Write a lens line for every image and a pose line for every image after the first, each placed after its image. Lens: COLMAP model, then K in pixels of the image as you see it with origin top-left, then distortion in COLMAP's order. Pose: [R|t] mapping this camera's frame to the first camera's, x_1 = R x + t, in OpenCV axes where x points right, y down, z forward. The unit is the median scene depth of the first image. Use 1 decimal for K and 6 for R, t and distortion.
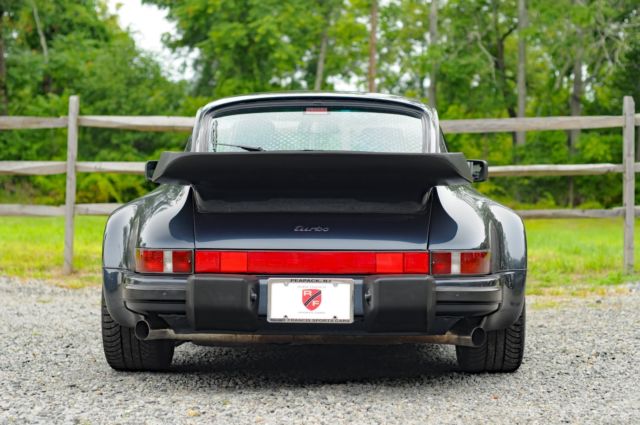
lens RADIAL K [[1417.3, 0, 320.0], [0, 1417.3, 212.5], [0, 0, 1]] dist [-0.007916, 0.111981]
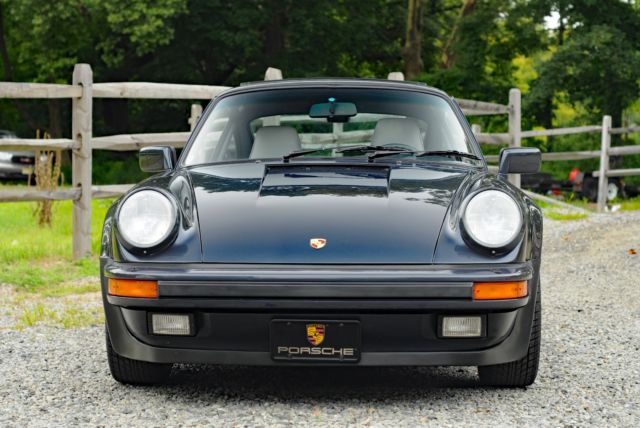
lens RADIAL K [[1494.2, 0, 320.0], [0, 1494.2, 214.0], [0, 0, 1]] dist [0.039041, -0.612227]
pose [[0.574508, -0.022294, 0.818195, -0.136104], [0.000662, 0.999641, 0.026774, -0.003573], [-0.818498, -0.014841, 0.574317, 0.096234]]
